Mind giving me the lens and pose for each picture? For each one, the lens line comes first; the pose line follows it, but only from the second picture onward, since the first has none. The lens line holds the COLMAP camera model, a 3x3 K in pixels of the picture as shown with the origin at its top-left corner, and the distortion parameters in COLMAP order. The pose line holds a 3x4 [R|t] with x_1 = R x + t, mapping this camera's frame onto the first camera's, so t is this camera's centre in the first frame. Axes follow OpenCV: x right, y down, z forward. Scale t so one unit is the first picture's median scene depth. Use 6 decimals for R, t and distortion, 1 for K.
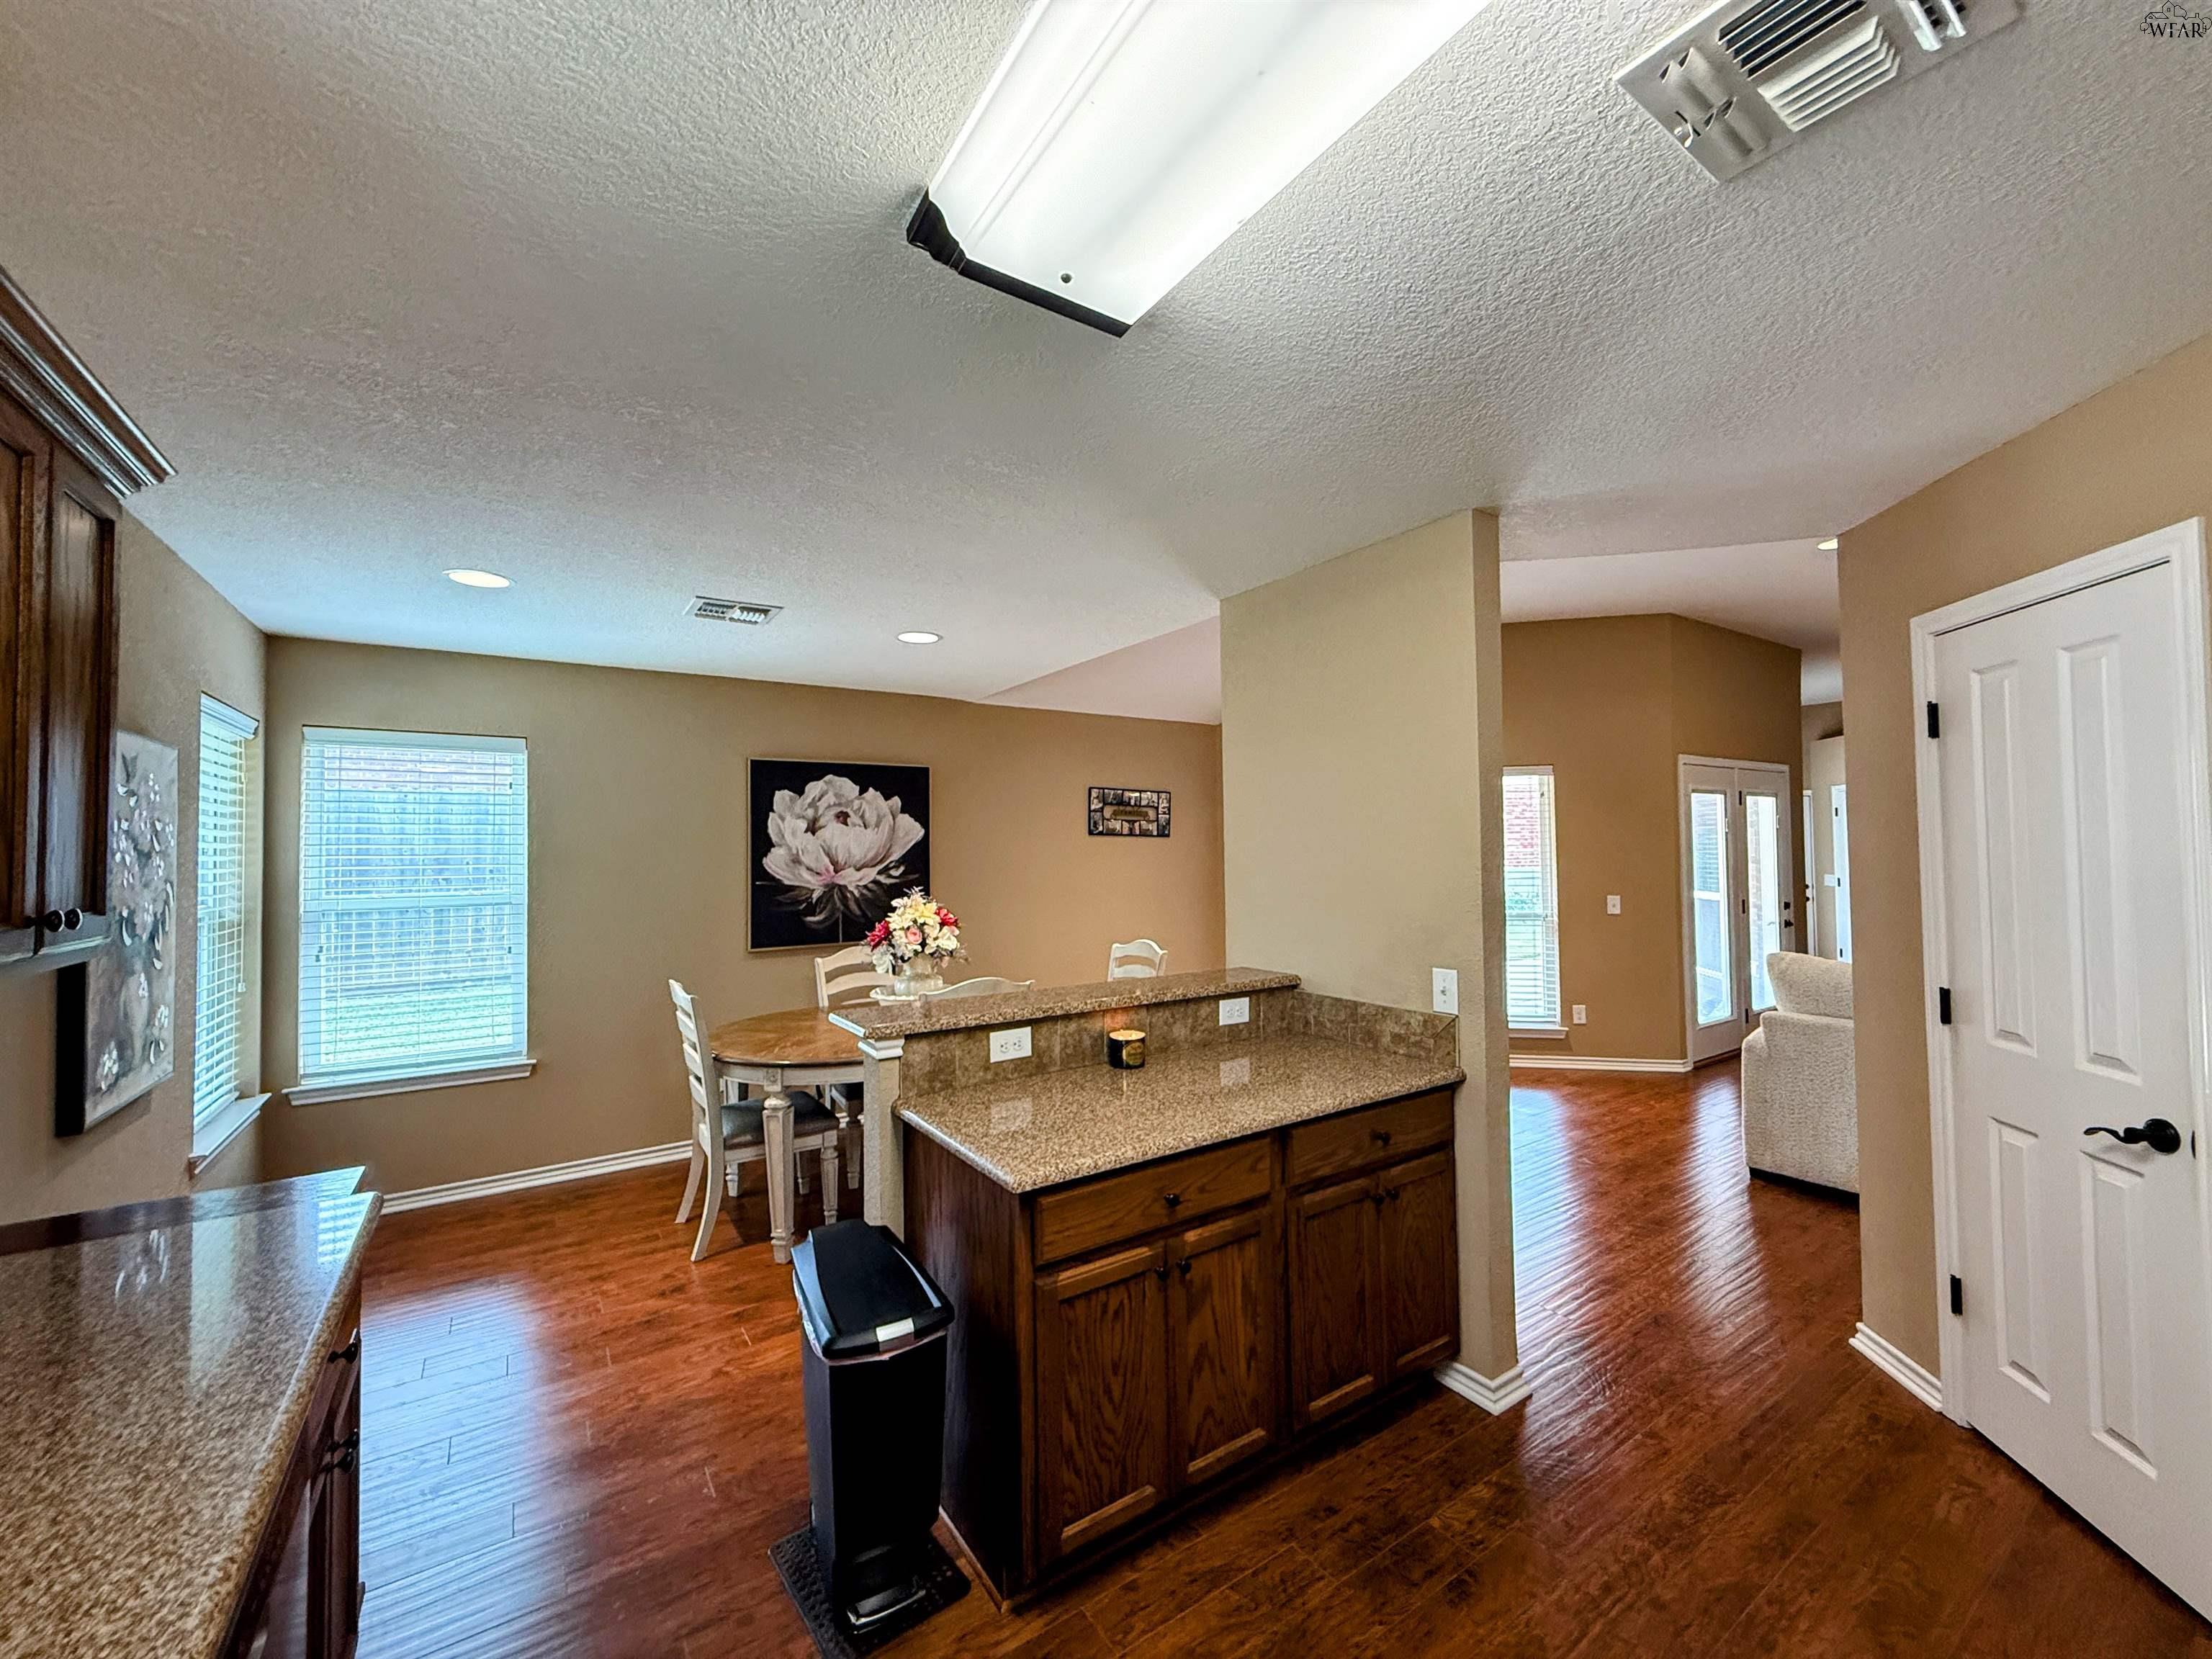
lens RADIAL K [[879.9, 0, 1104.2], [0, 879.9, 826.5], [0, 0, 1]] dist [-0.001410, 0.000898]
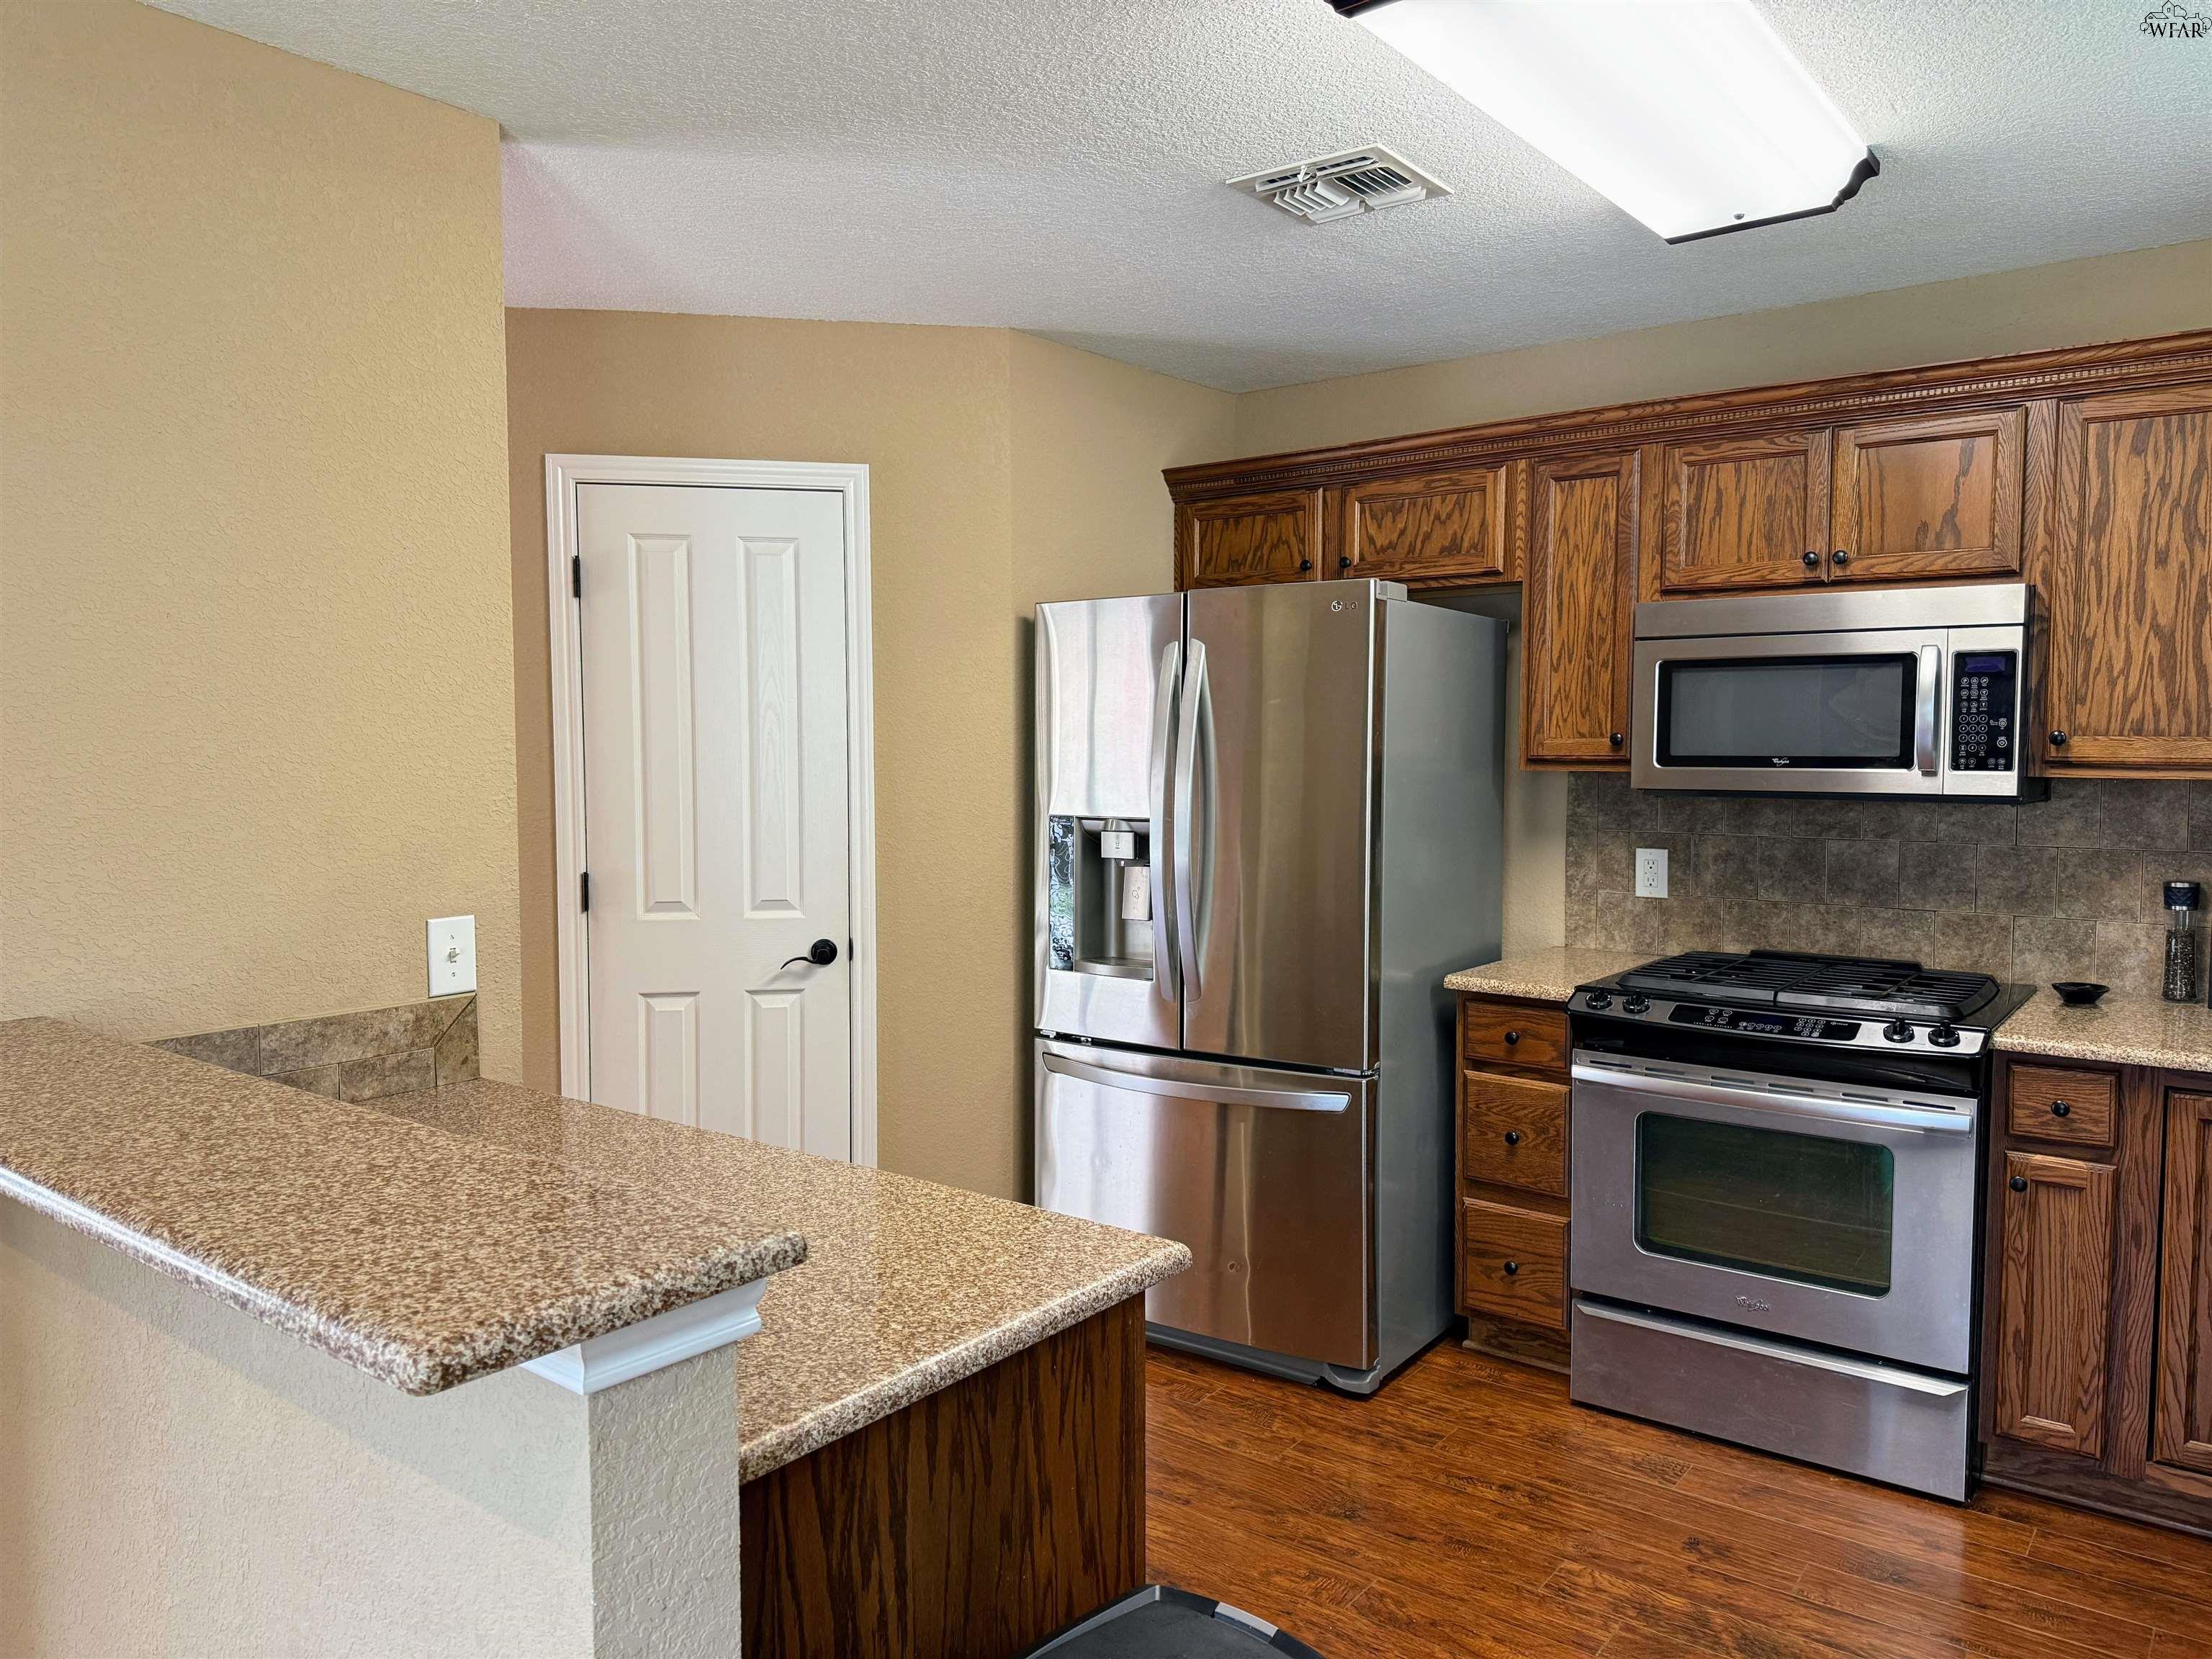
lens RADIAL K [[1557.6, 0, 1107.5], [0, 1557.6, 834.1], [0, 0, 1]] dist [0.053141, -0.061567]
pose [[-0.316015, -0.048030, 0.947538, -0.544388], [-0.022277, 0.998818, 0.043199, 0.043194], [-0.948493, -0.007457, -0.316711, 0.712119]]
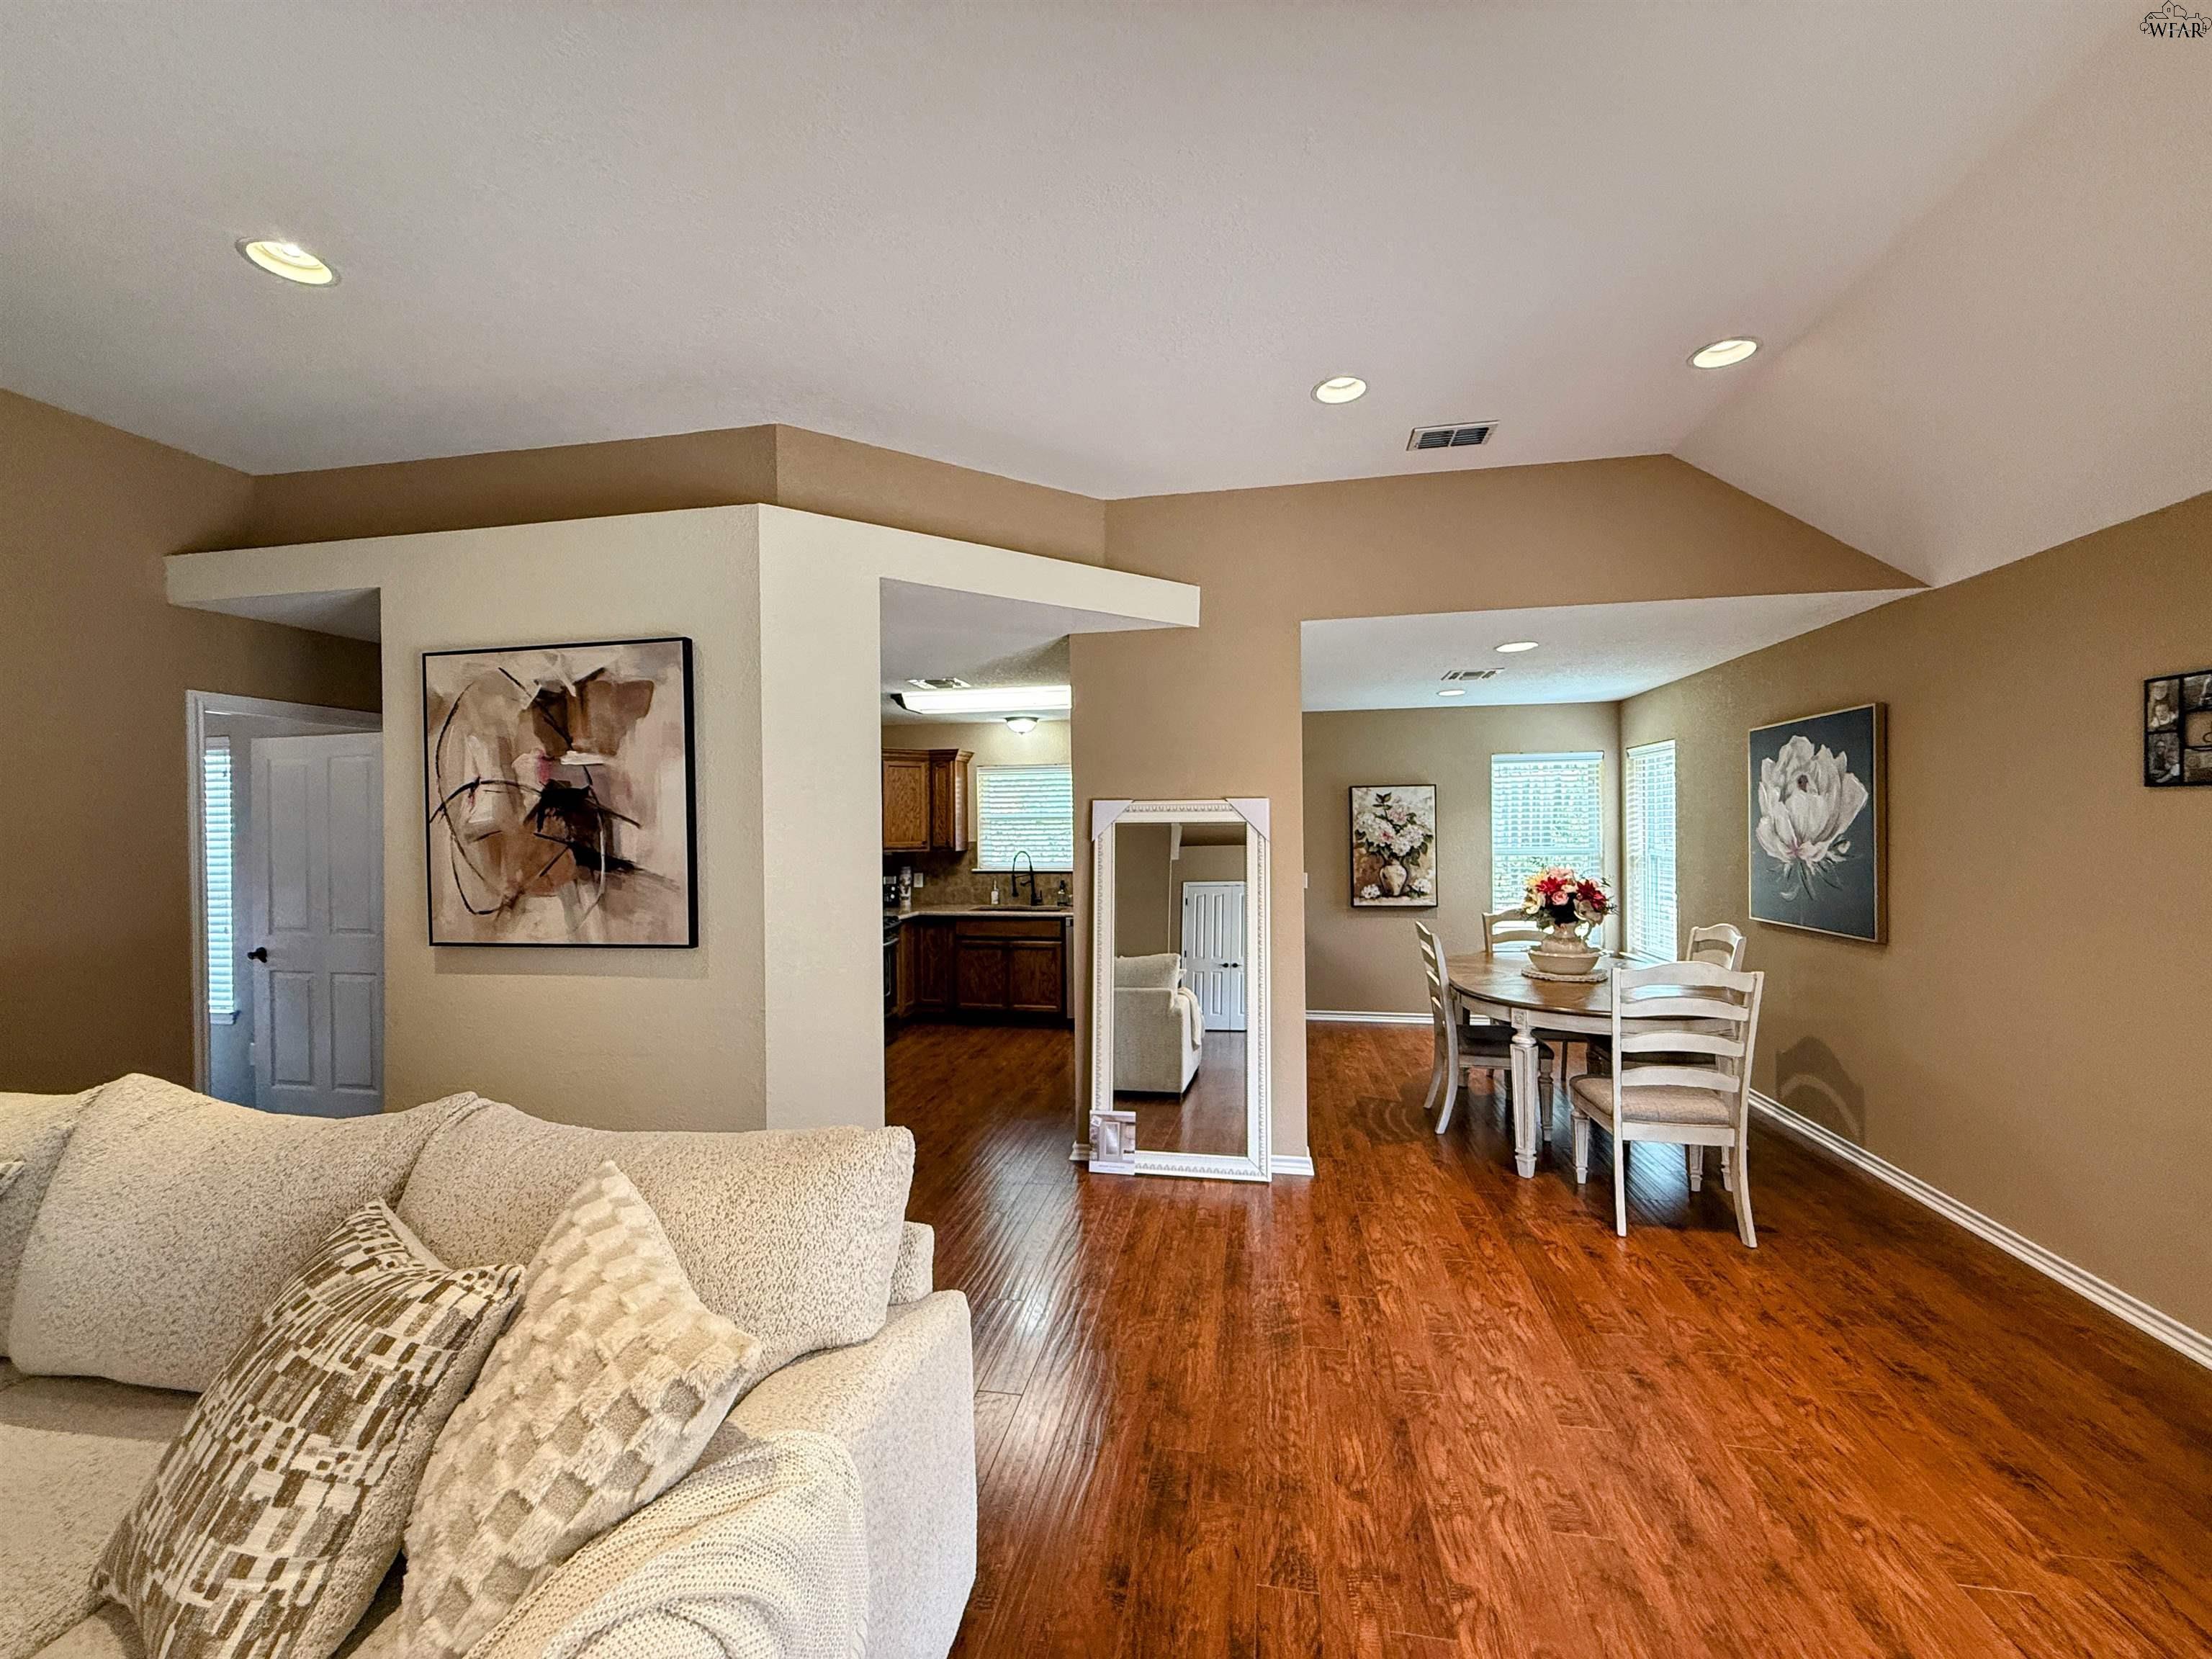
lens RADIAL K [[879.9, 0, 1102.3], [0, 879.9, 824.5], [0, 0, 1]] dist [-0.001410, 0.000898]
pose [[-0.701599, 0.014927, -0.712415, 1.227388], [0.039662, 0.999049, -0.018128, 0.029409], [0.711467, -0.040975, -0.701524, 1.689557]]
